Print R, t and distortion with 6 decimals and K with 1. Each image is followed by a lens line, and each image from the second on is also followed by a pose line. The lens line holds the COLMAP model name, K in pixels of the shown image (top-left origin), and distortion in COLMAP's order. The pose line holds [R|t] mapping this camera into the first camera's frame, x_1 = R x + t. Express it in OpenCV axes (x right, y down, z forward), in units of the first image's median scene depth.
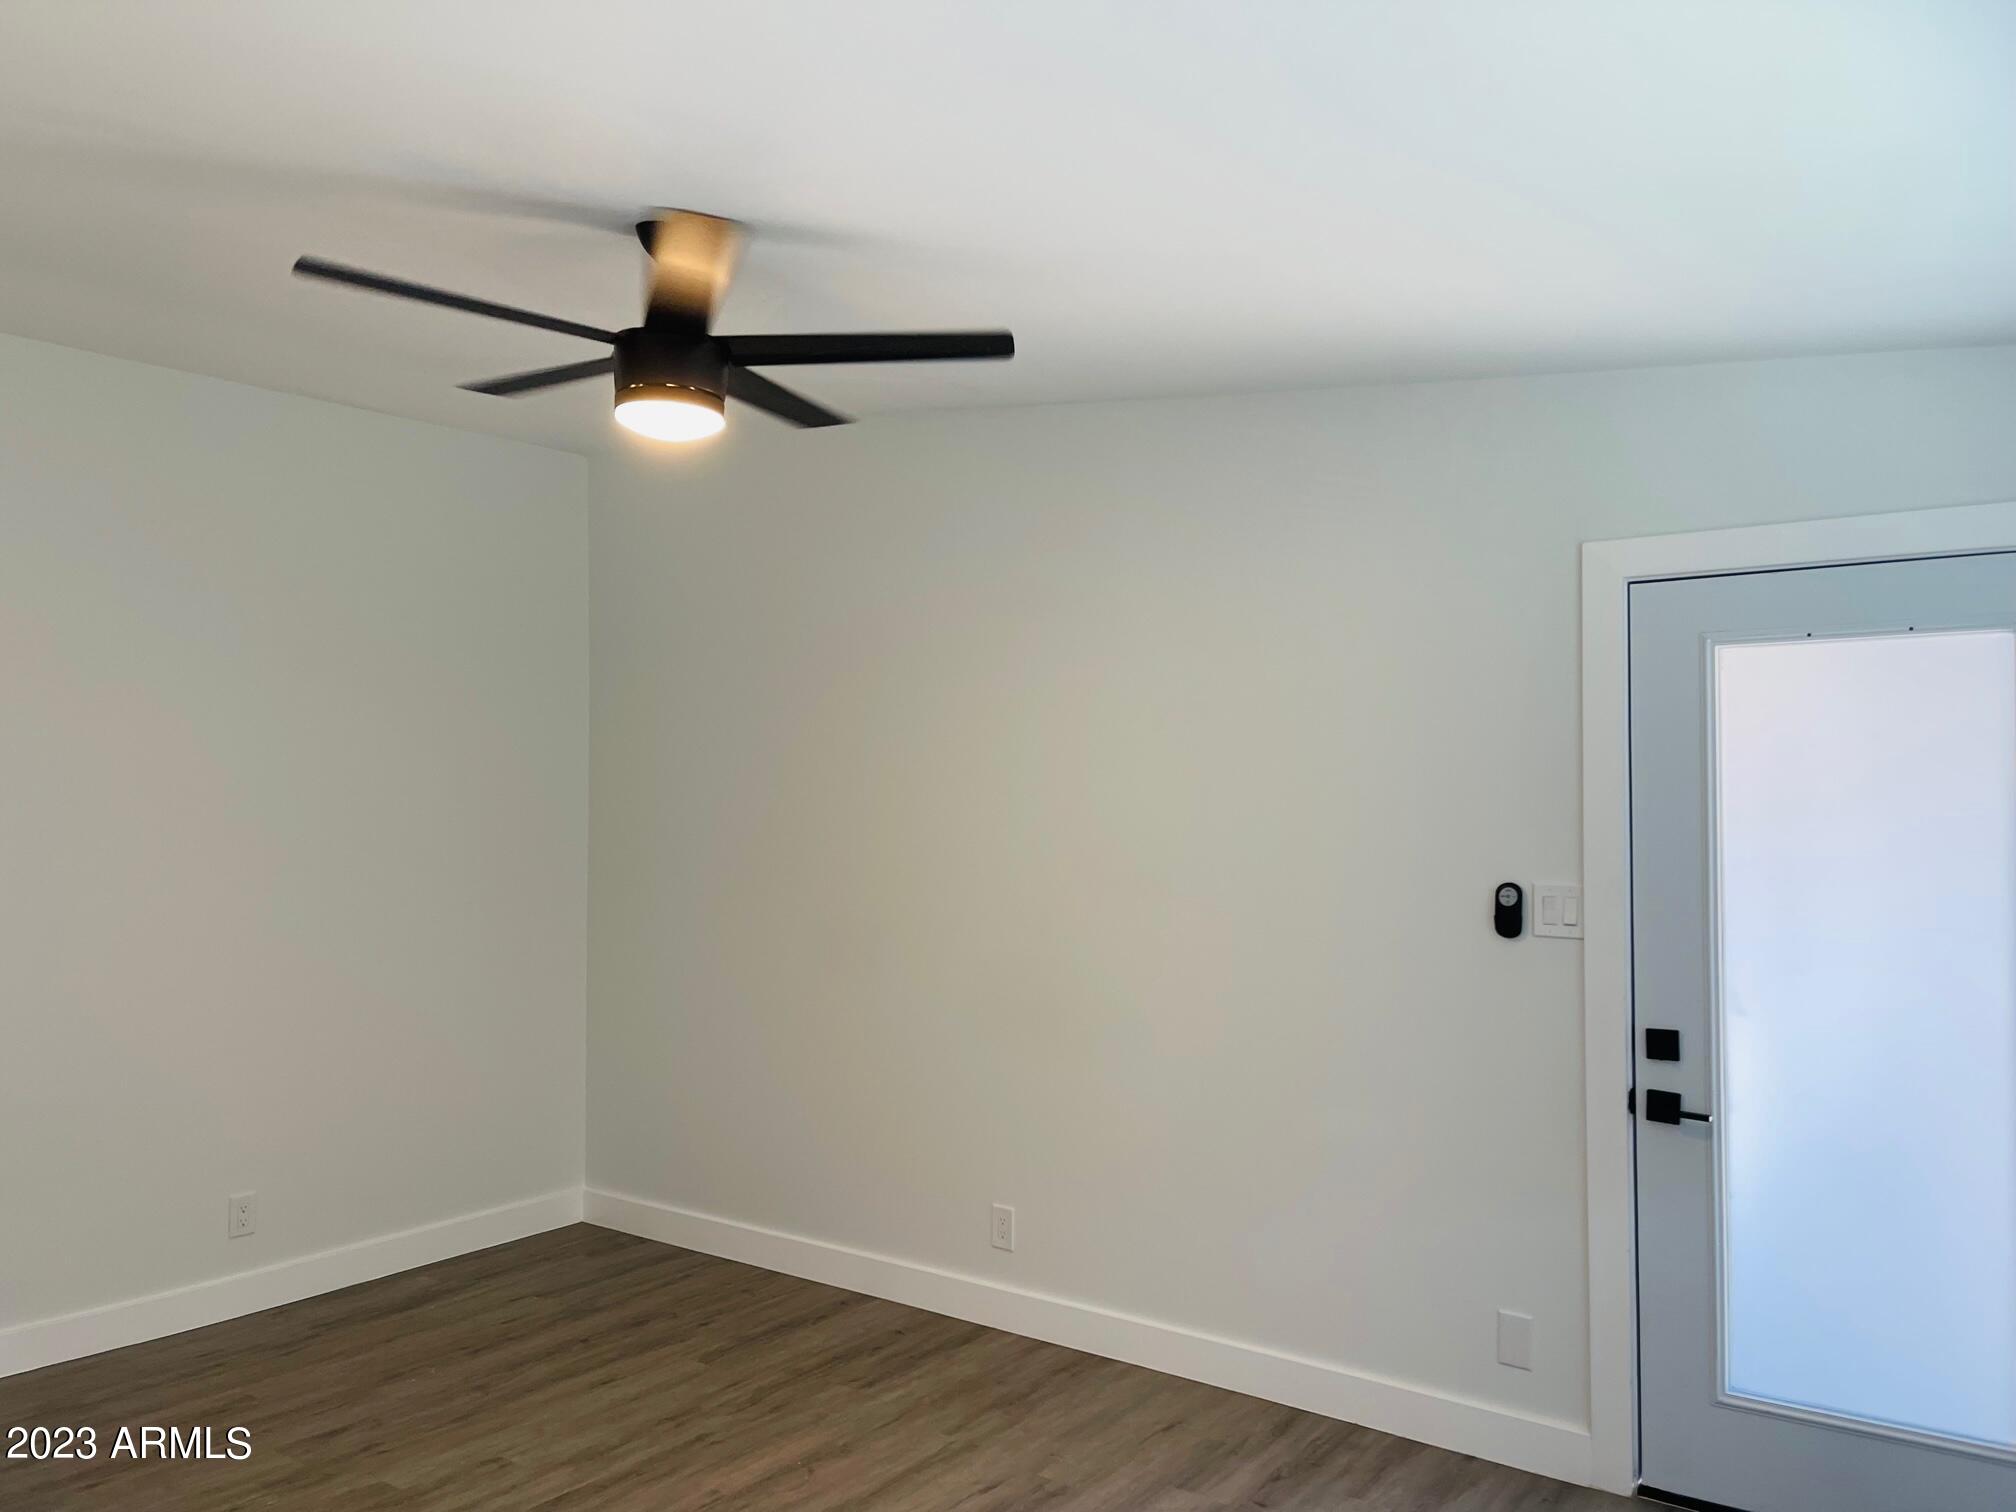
lens RADIAL K [[1537.7, 0, 1009.7], [0, 1537.7, 758.4], [0, 0, 1]] dist [0.026173, -0.015760]
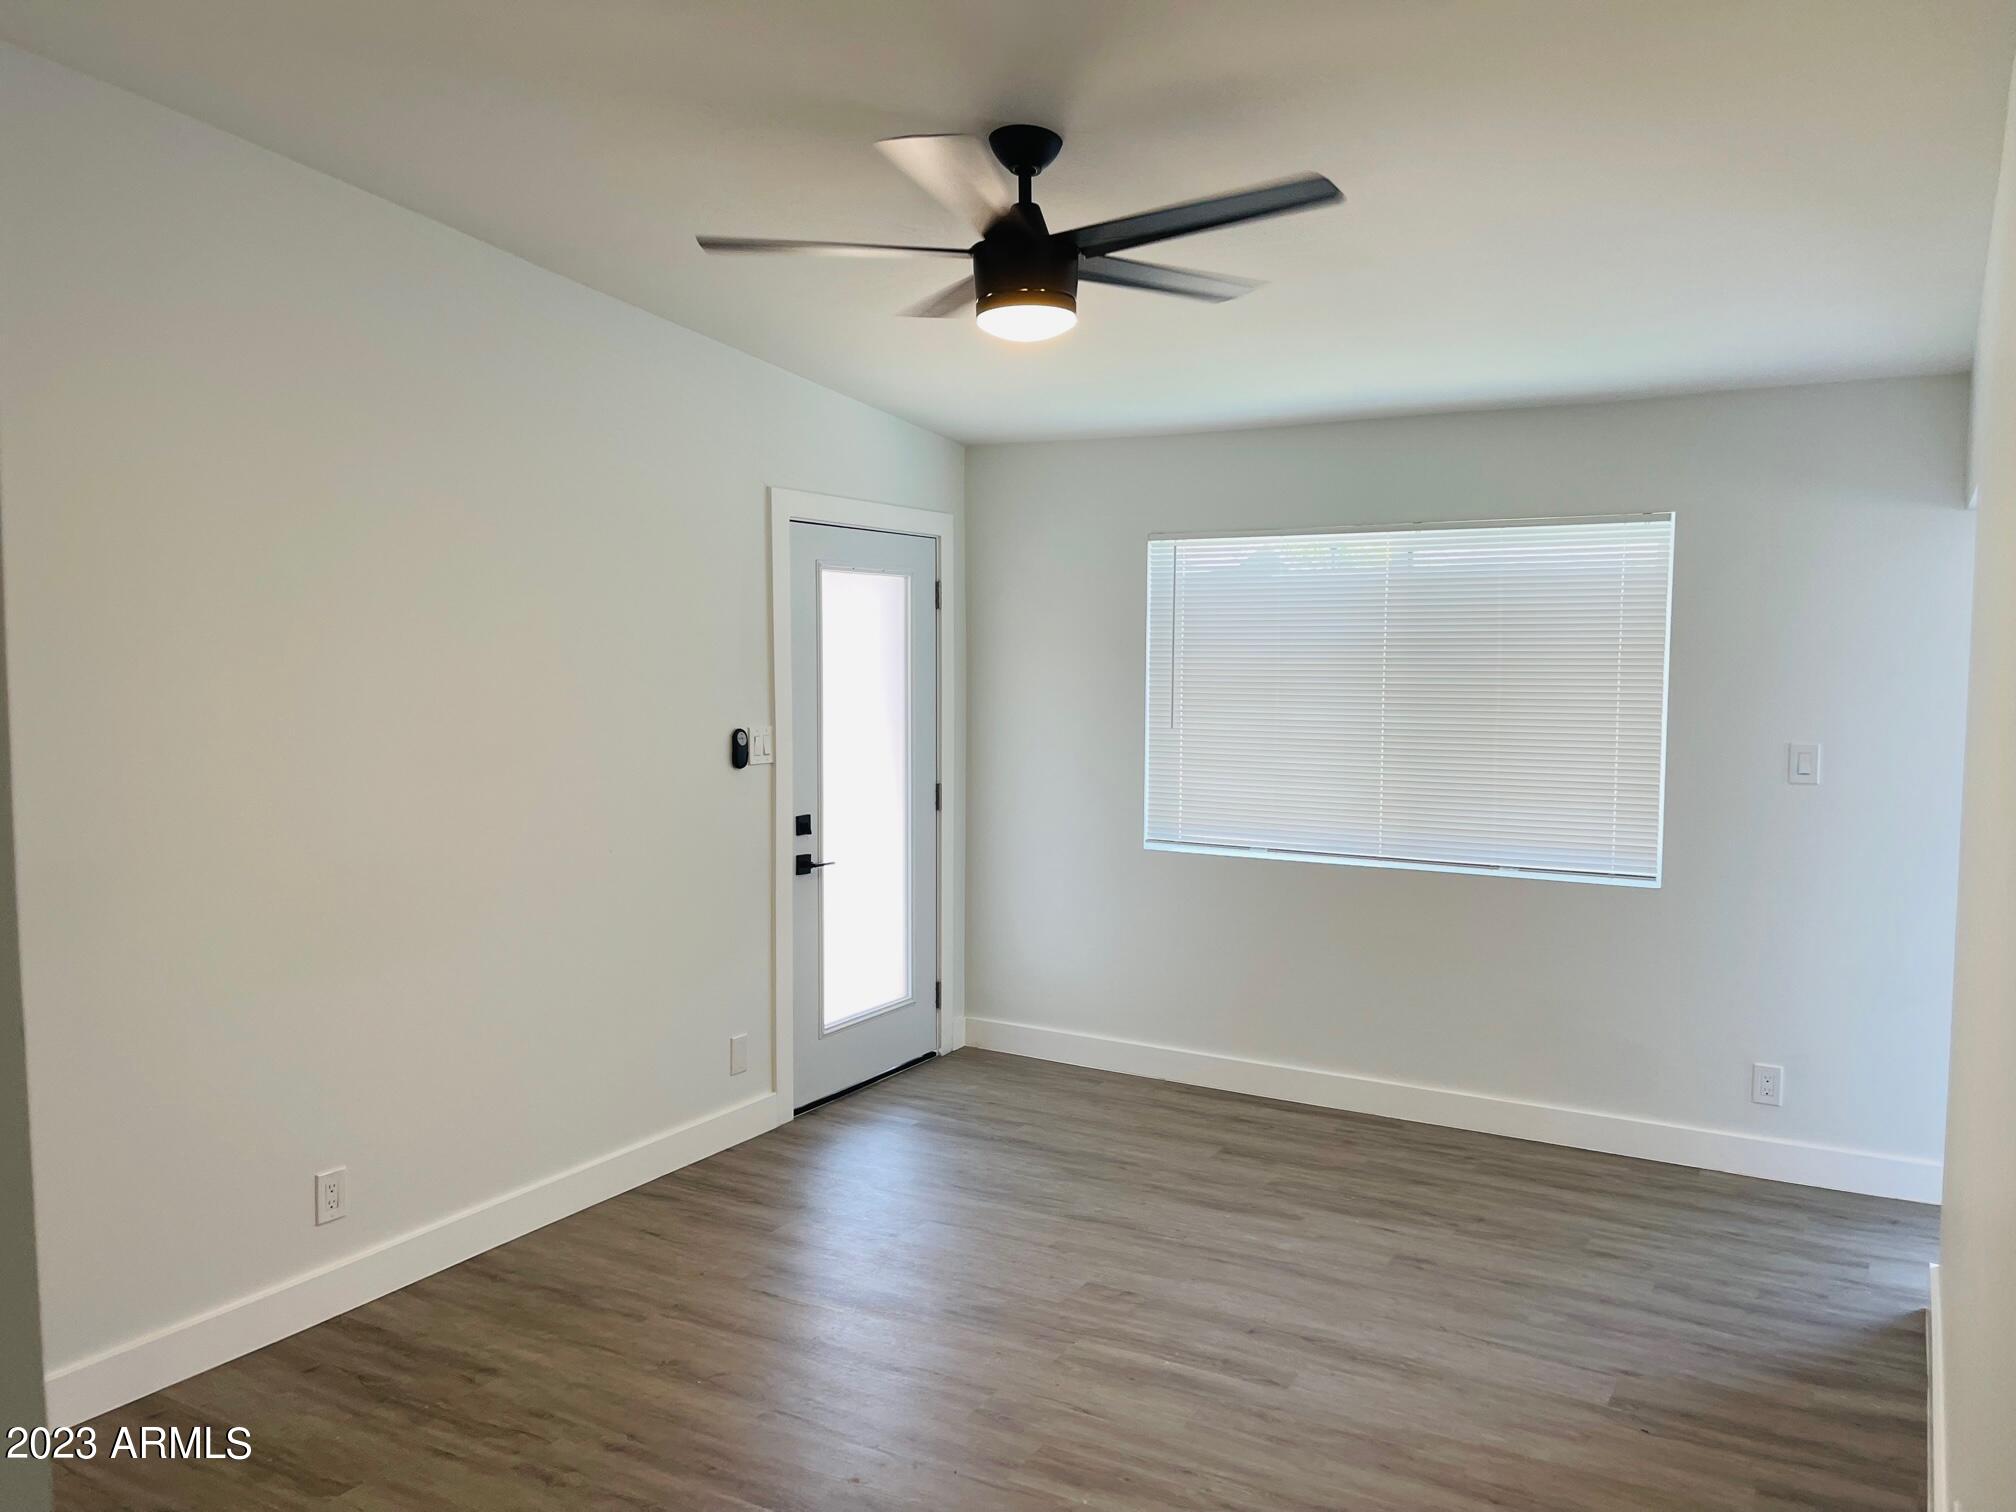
lens RADIAL K [[1537.7, 0, 1011.6], [0, 1537.7, 756.1], [0, 0, 1]] dist [0.026173, -0.015760]
pose [[-0.107798, -0.077667, 0.991134, -0.985714], [-0.023077, 0.996871, 0.075606, -0.003531], [-0.993905, -0.014722, -0.109253, 0.848834]]
